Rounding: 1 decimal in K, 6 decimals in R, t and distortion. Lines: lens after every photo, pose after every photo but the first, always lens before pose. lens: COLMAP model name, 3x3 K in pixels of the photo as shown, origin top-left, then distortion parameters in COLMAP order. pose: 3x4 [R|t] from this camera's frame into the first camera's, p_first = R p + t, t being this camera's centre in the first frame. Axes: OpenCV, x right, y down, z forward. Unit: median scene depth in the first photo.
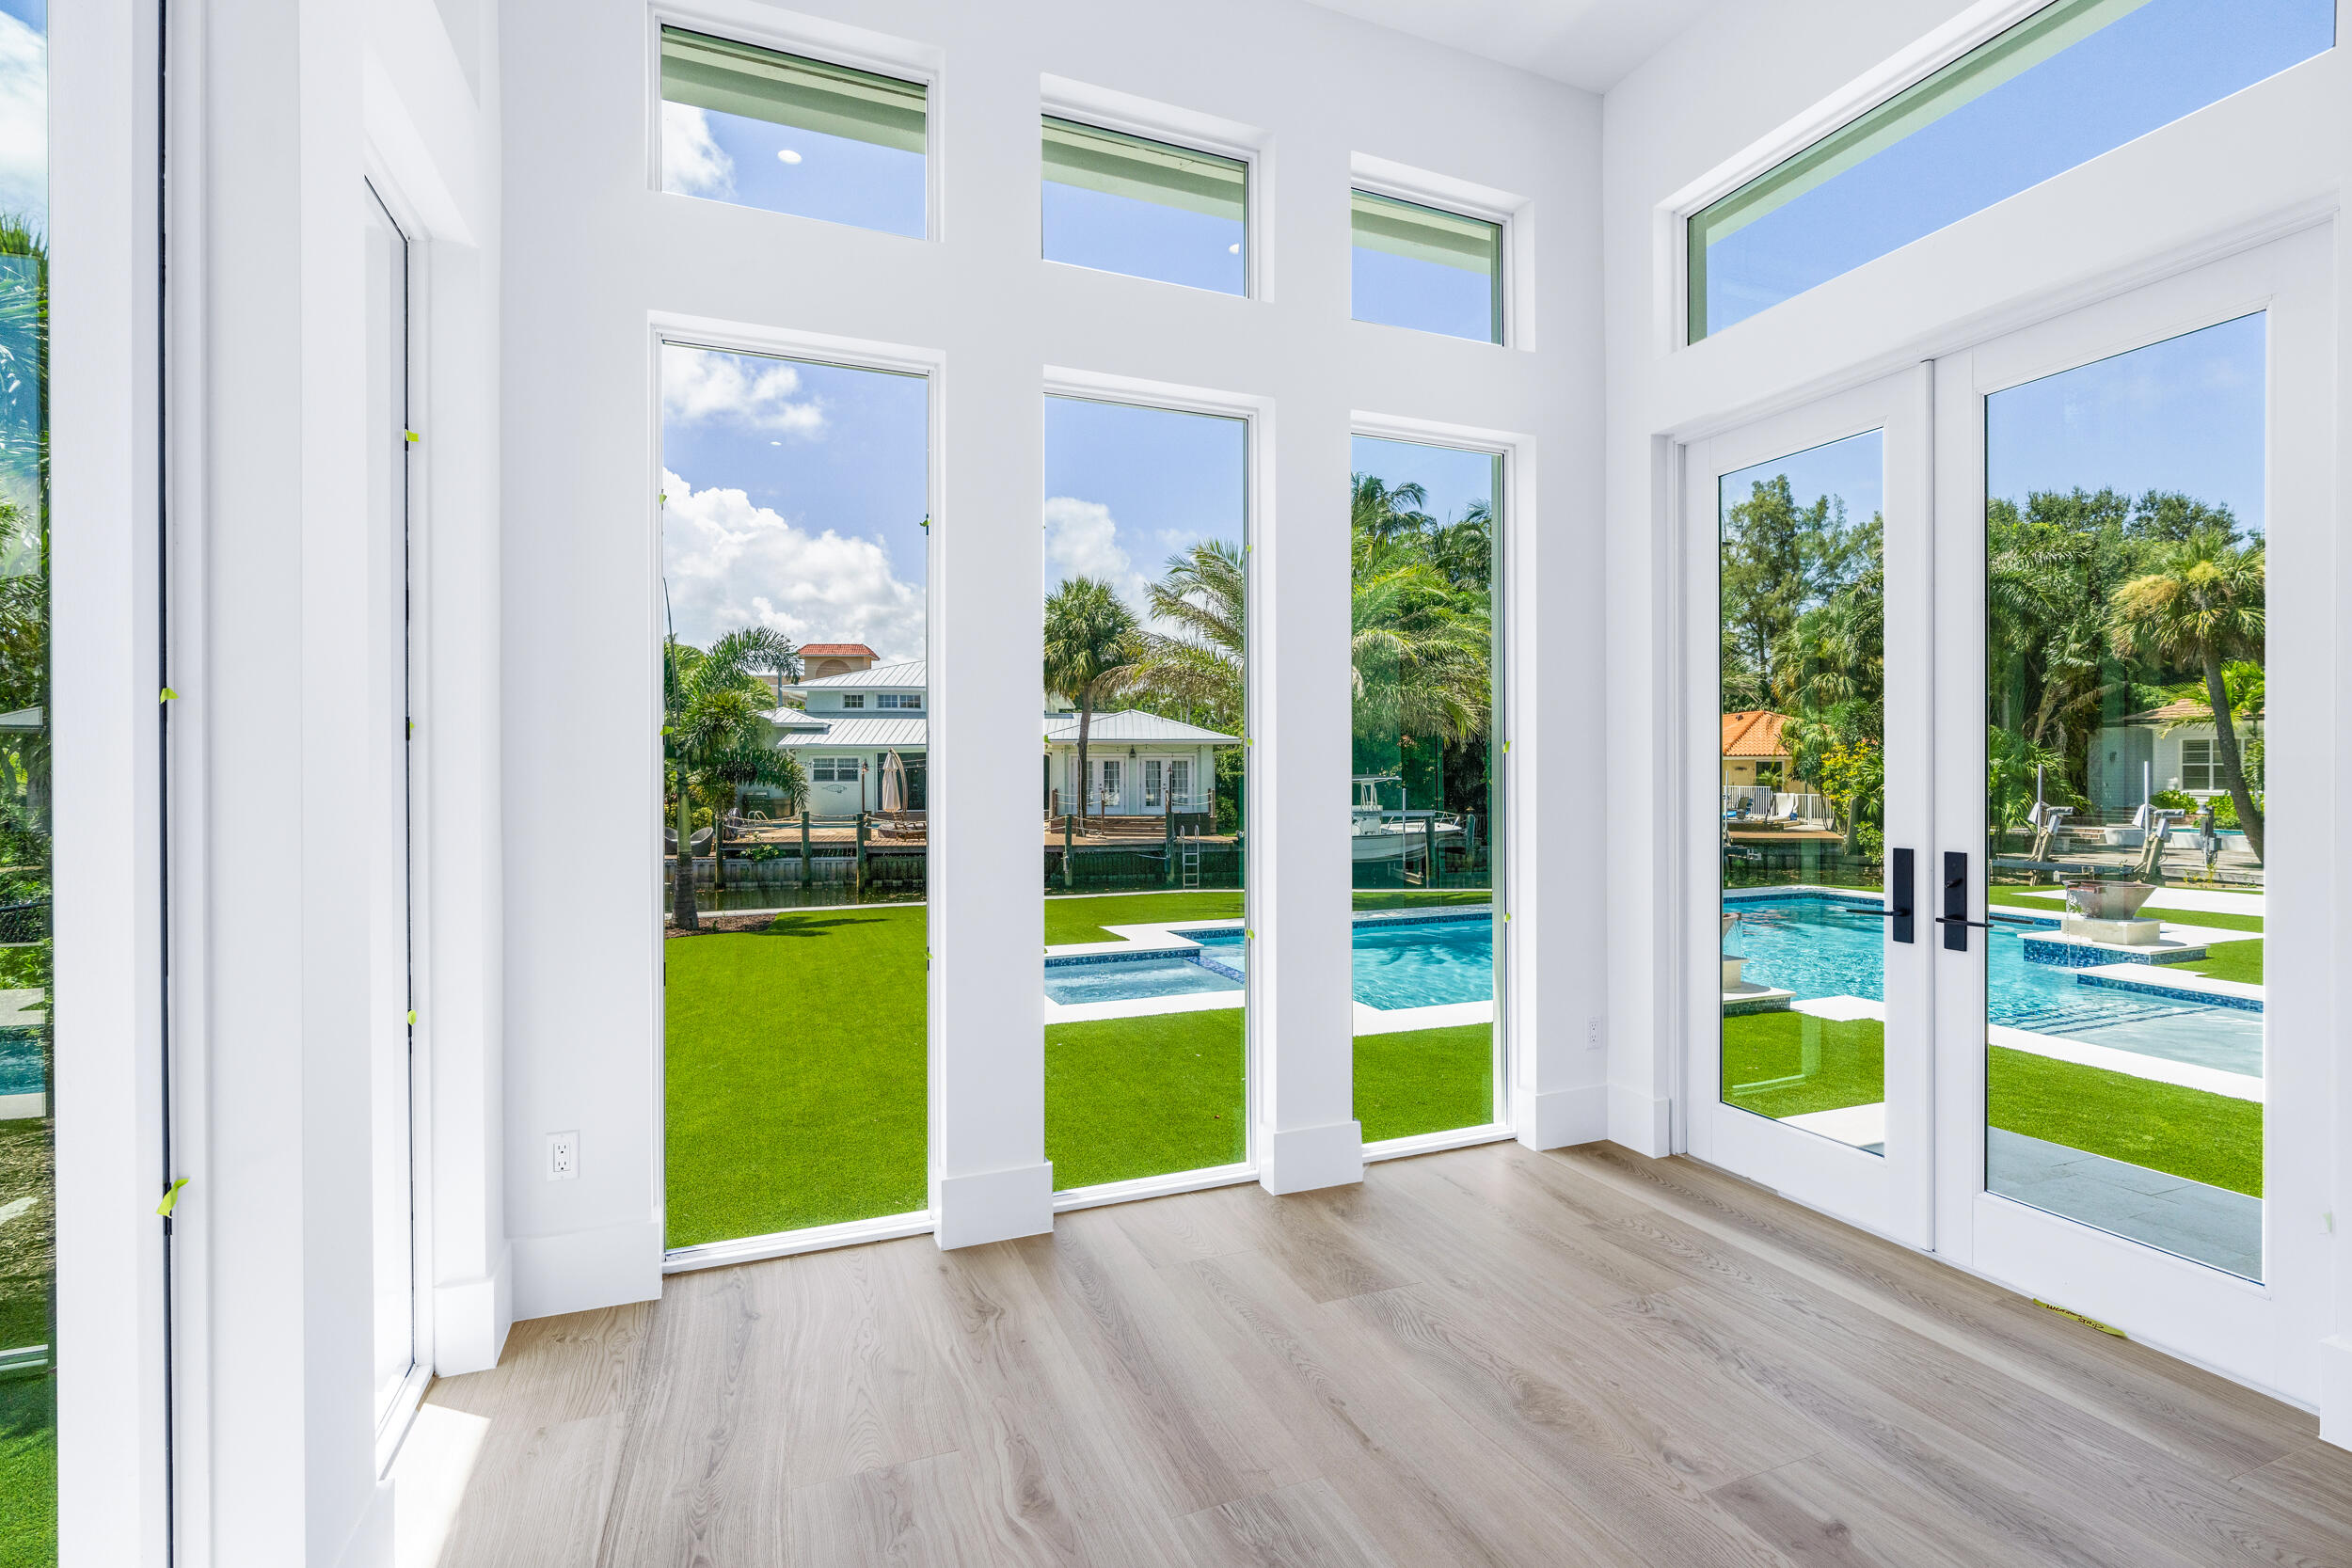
lens RADIAL K [[1065.2, 0, 1170.8], [0, 1065.2, 773.8], [0, 0, 1]] dist [-0.000079, 0.000102]
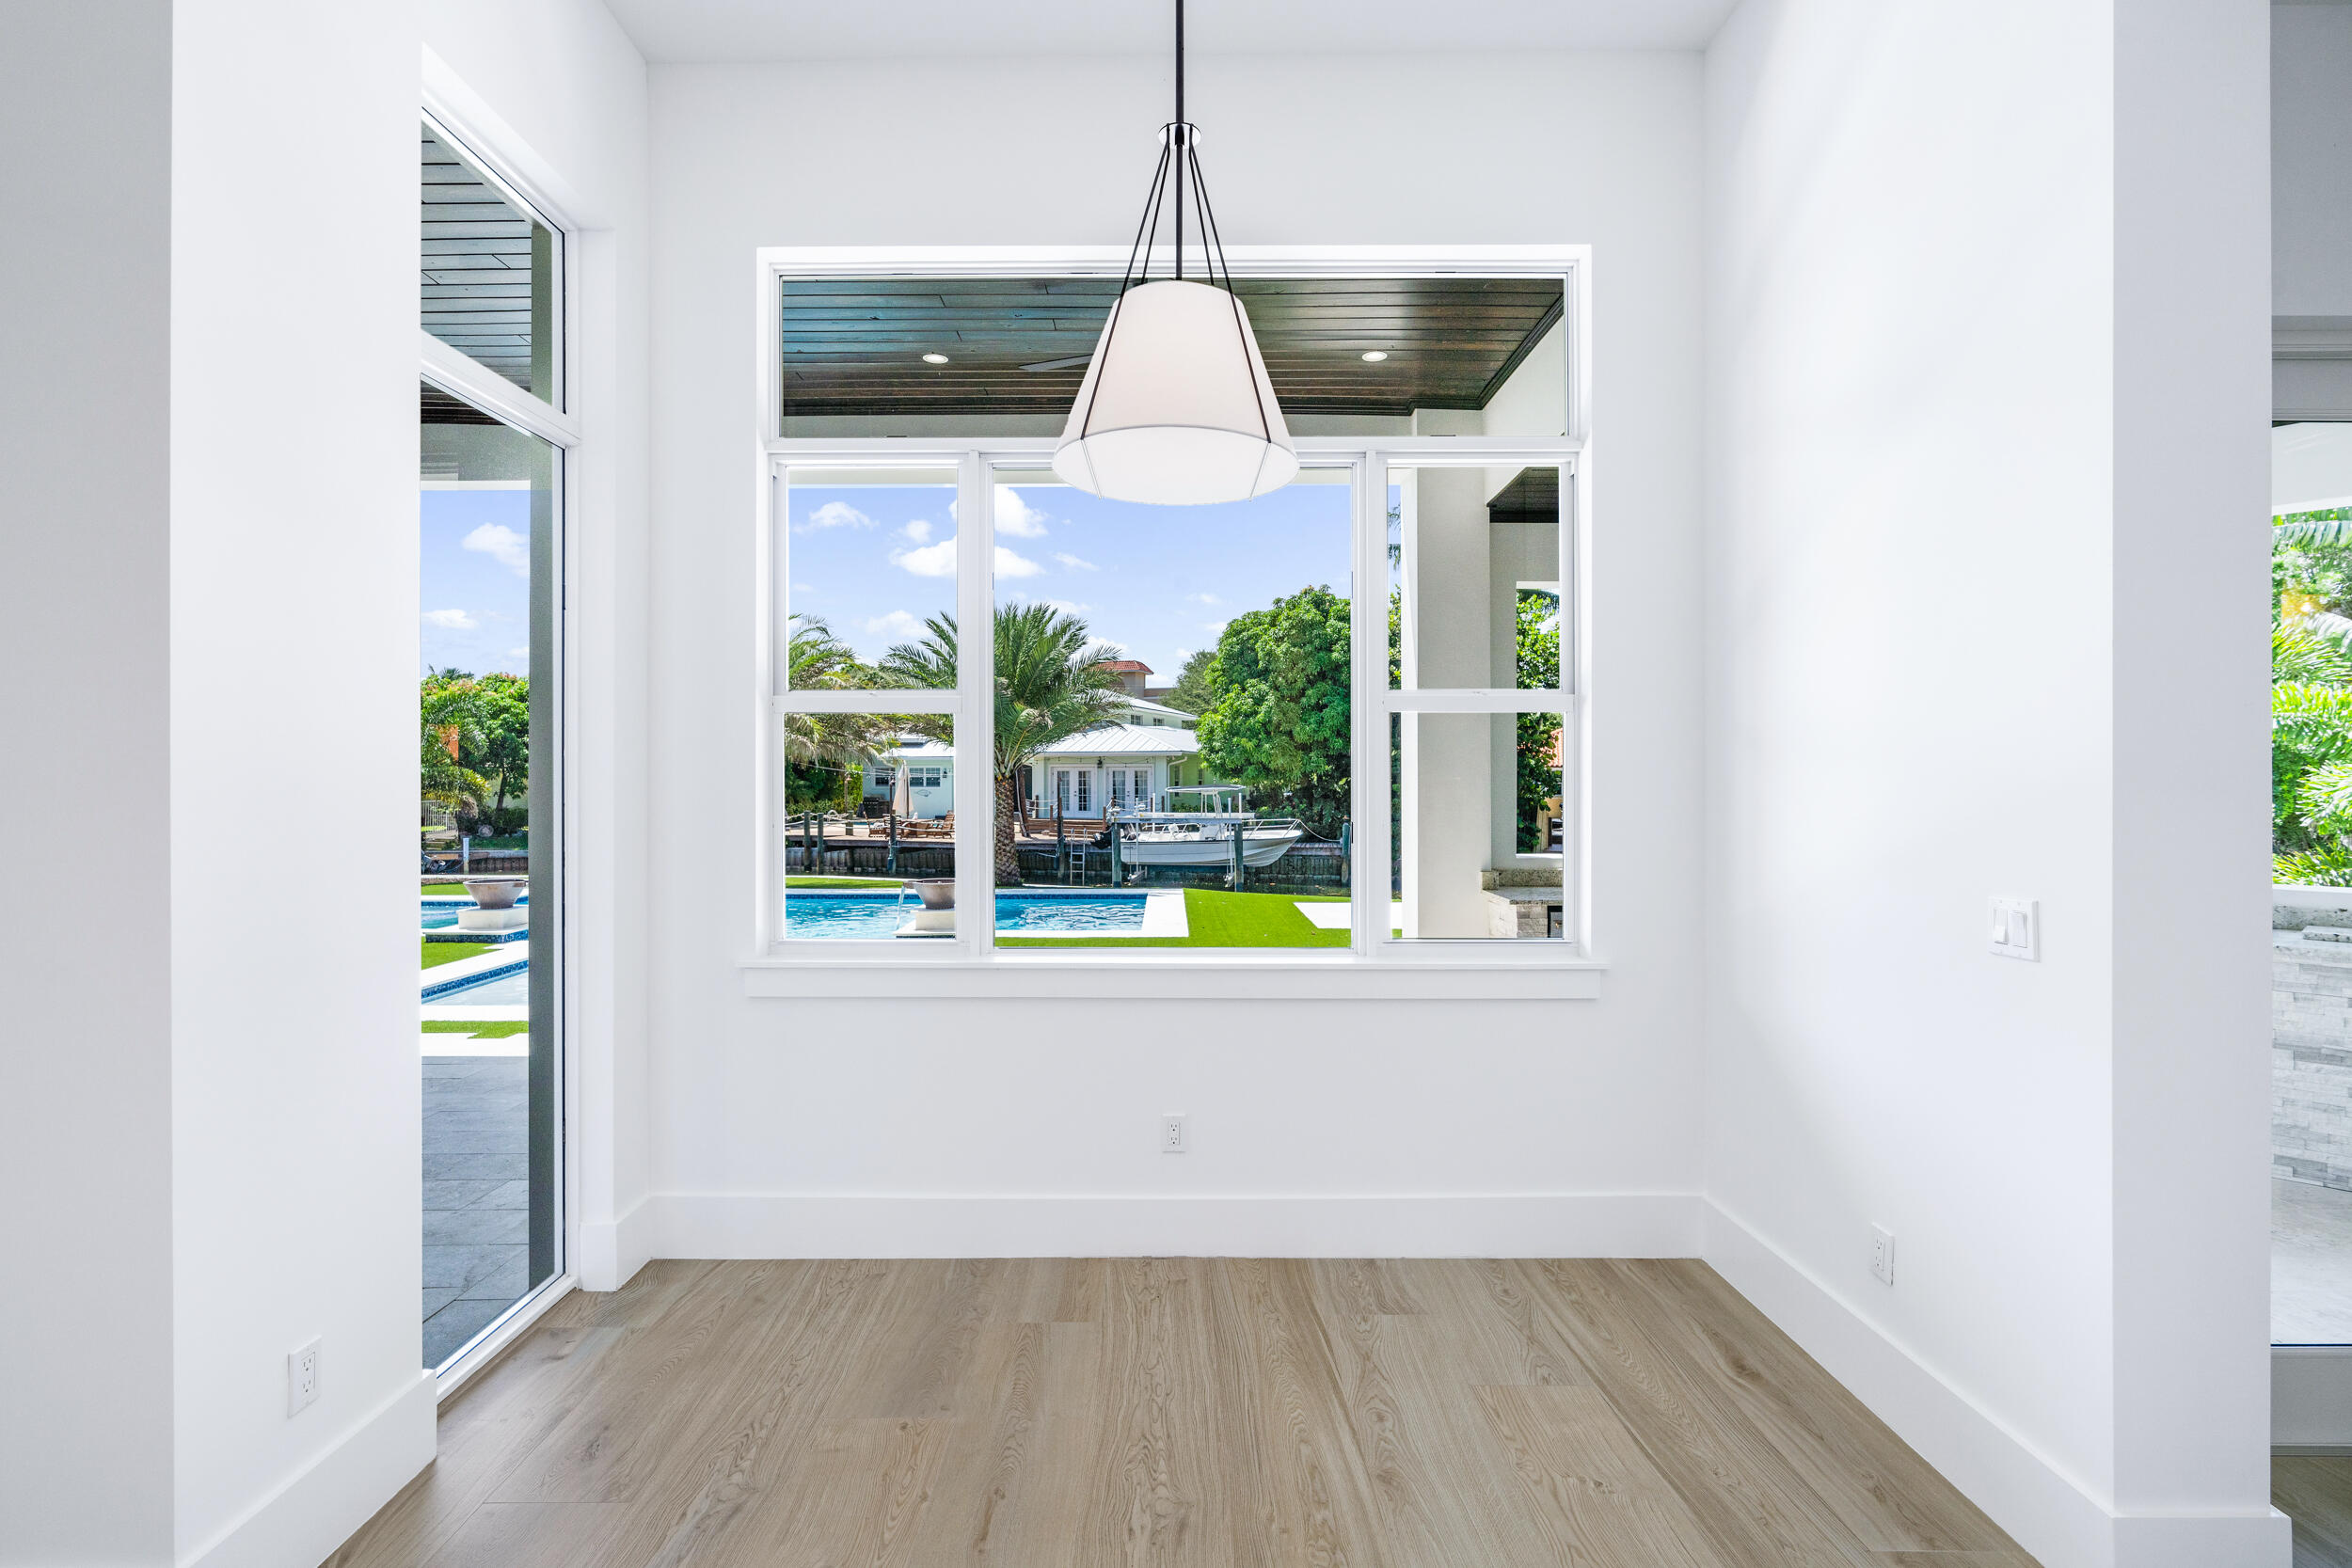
lens RADIAL K [[1065.2, 0, 1170.8], [0, 1065.2, 773.8], [0, 0, 1]] dist [-0.000079, 0.000102]
pose [[0.926268, 0.002778, -0.376855, 0.456661], [-0.005151, 0.999973, -0.005290, -0.003426], [0.376830, 0.006842, 0.926257, -0.012737]]
